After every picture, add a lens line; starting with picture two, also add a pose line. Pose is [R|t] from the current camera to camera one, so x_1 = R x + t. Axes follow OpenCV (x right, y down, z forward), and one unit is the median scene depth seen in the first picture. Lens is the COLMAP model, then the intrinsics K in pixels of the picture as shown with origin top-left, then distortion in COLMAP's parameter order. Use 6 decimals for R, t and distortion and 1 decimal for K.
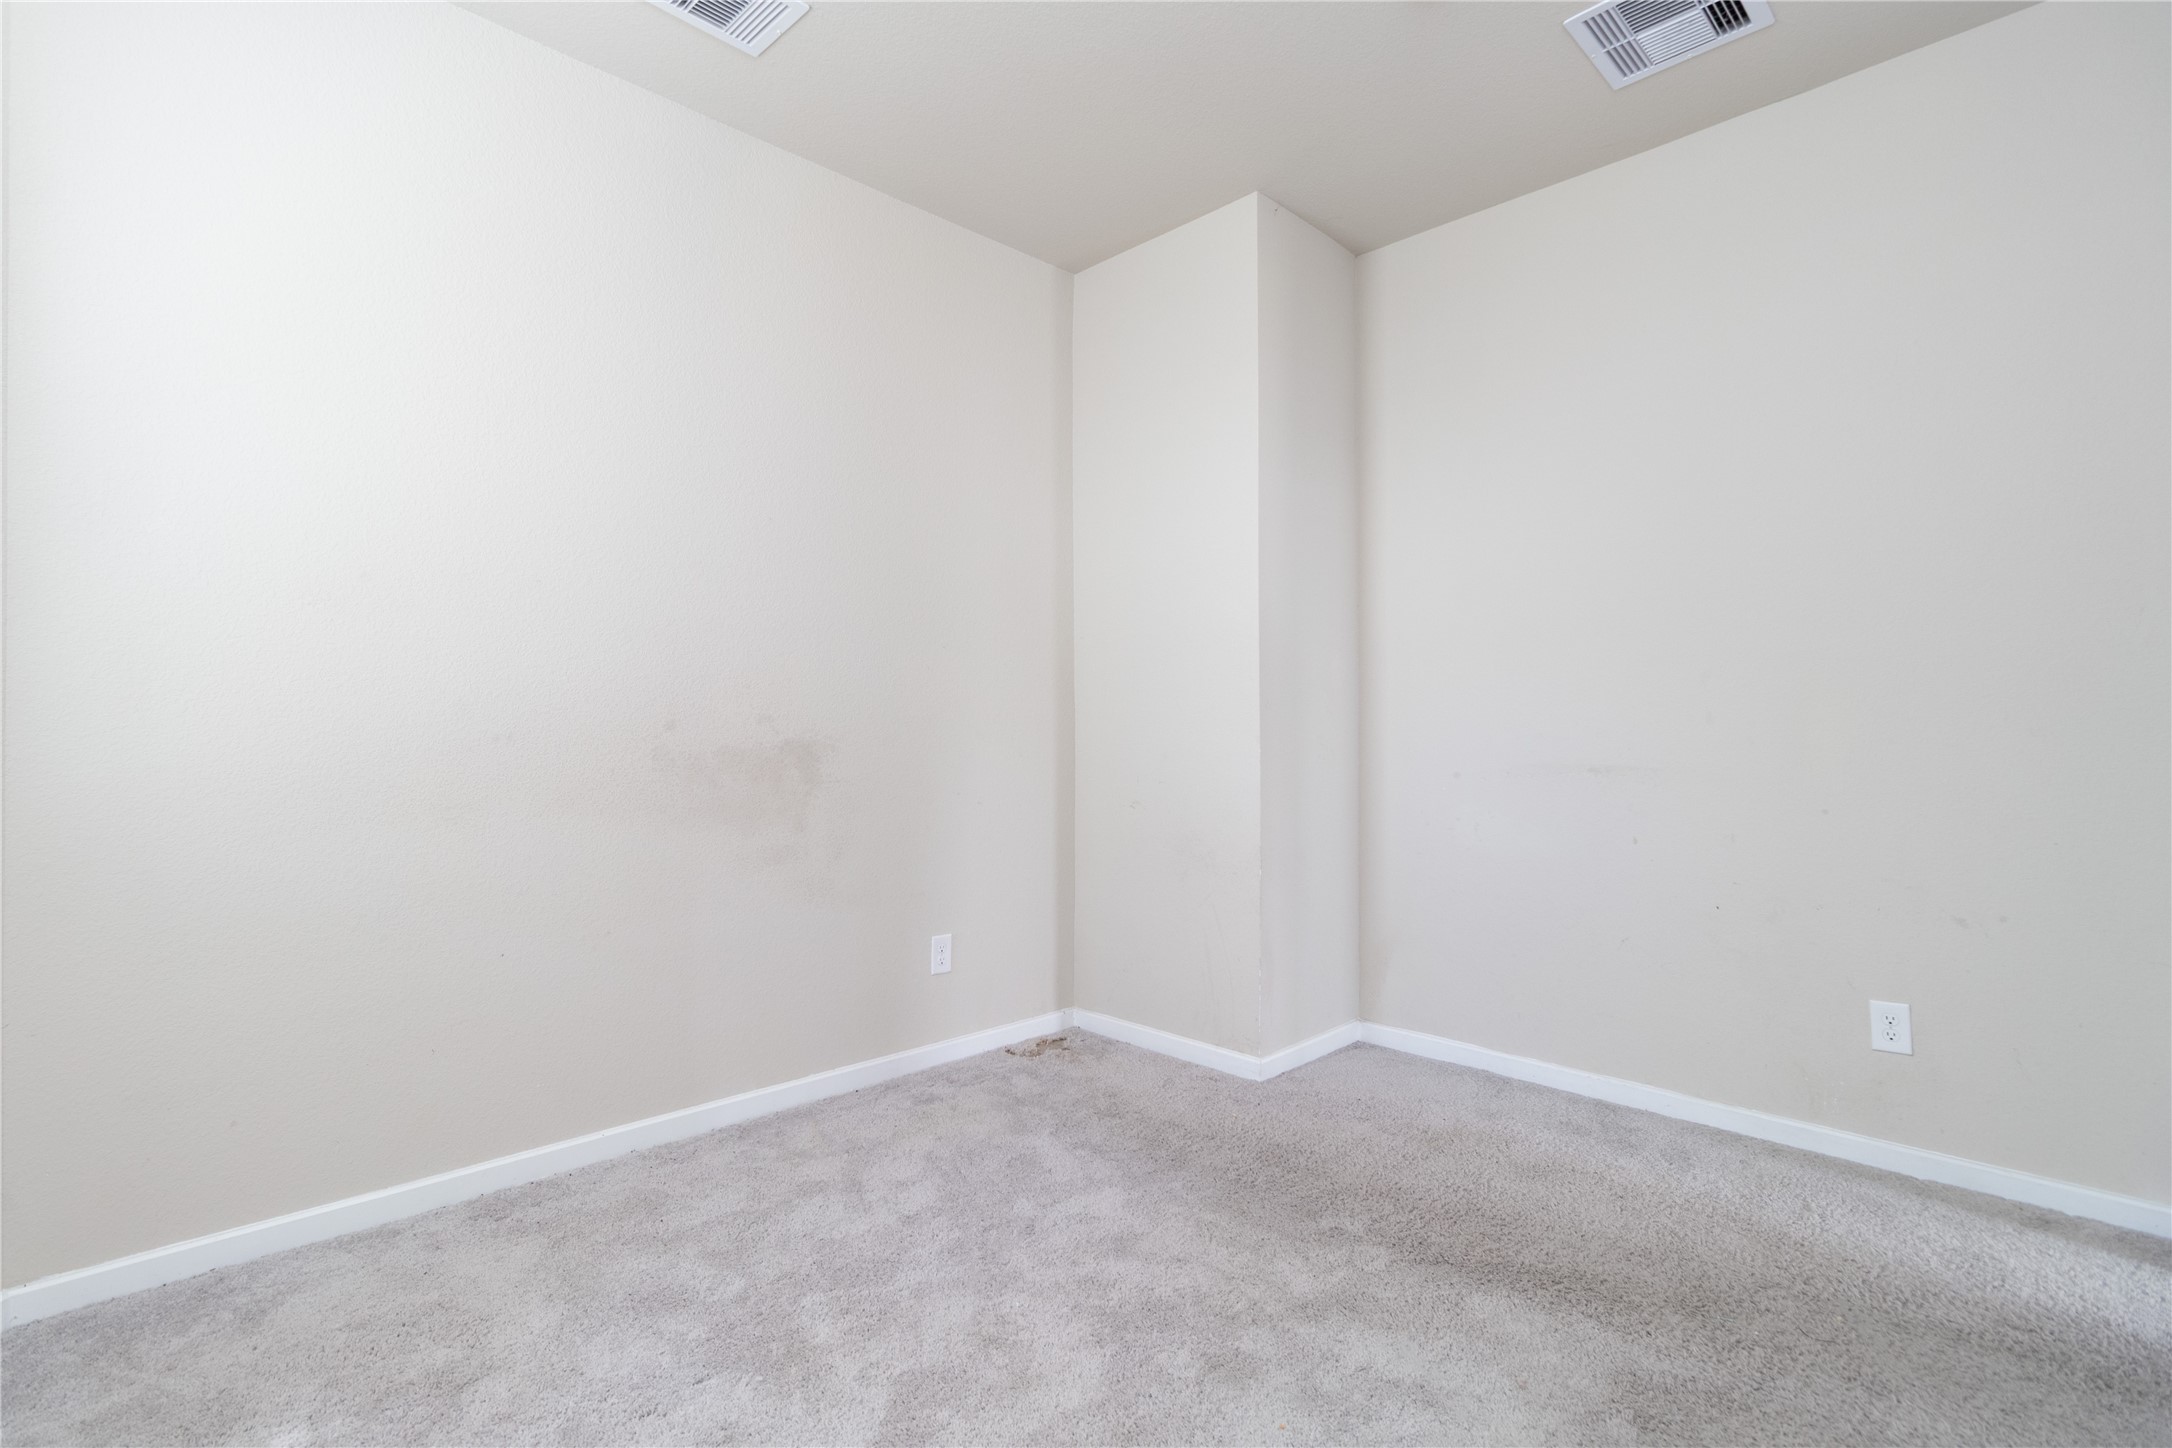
lens RADIAL K [[1029.4, 0, 1066.9], [0, 1029.4, 753.1], [0, 0, 1]] dist [0.002718, 0.000490]
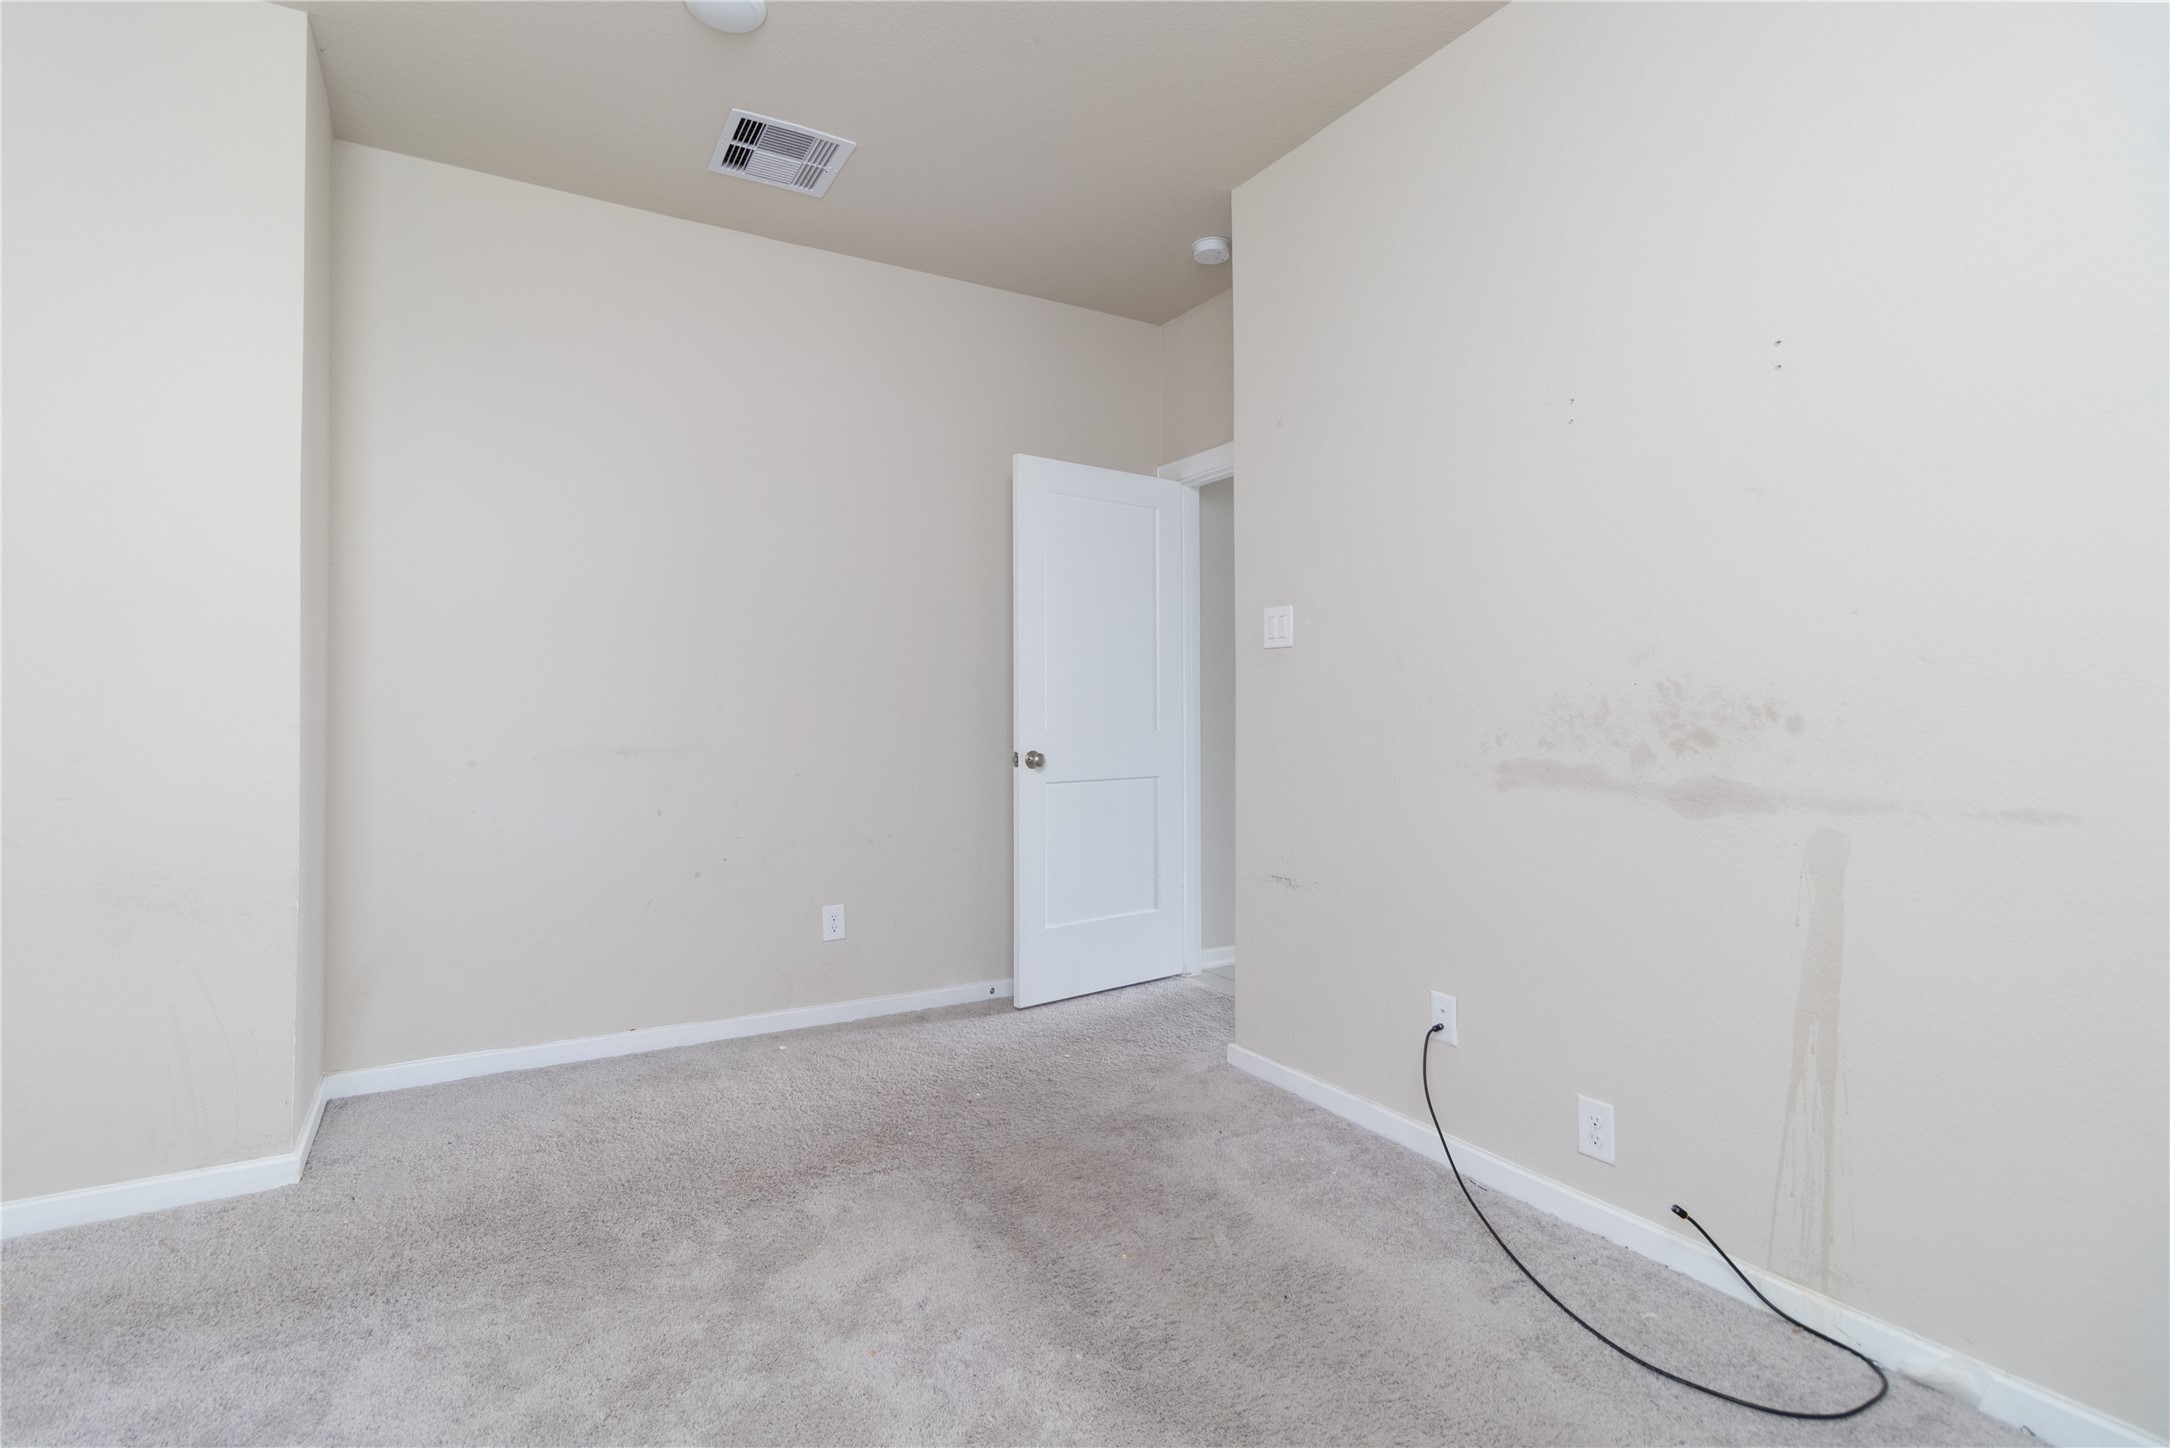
lens RADIAL K [[1028.5, 0, 1074.6], [0, 1028.5, 719.3], [0, 0, 1]] dist [0.002718, 0.000490]
pose [[0.249597, -0.006726, 0.968326, -0.465573], [0.022463, 0.999747, 0.001154, -0.009668], [-0.968089, 0.021463, 0.249685, 0.296238]]
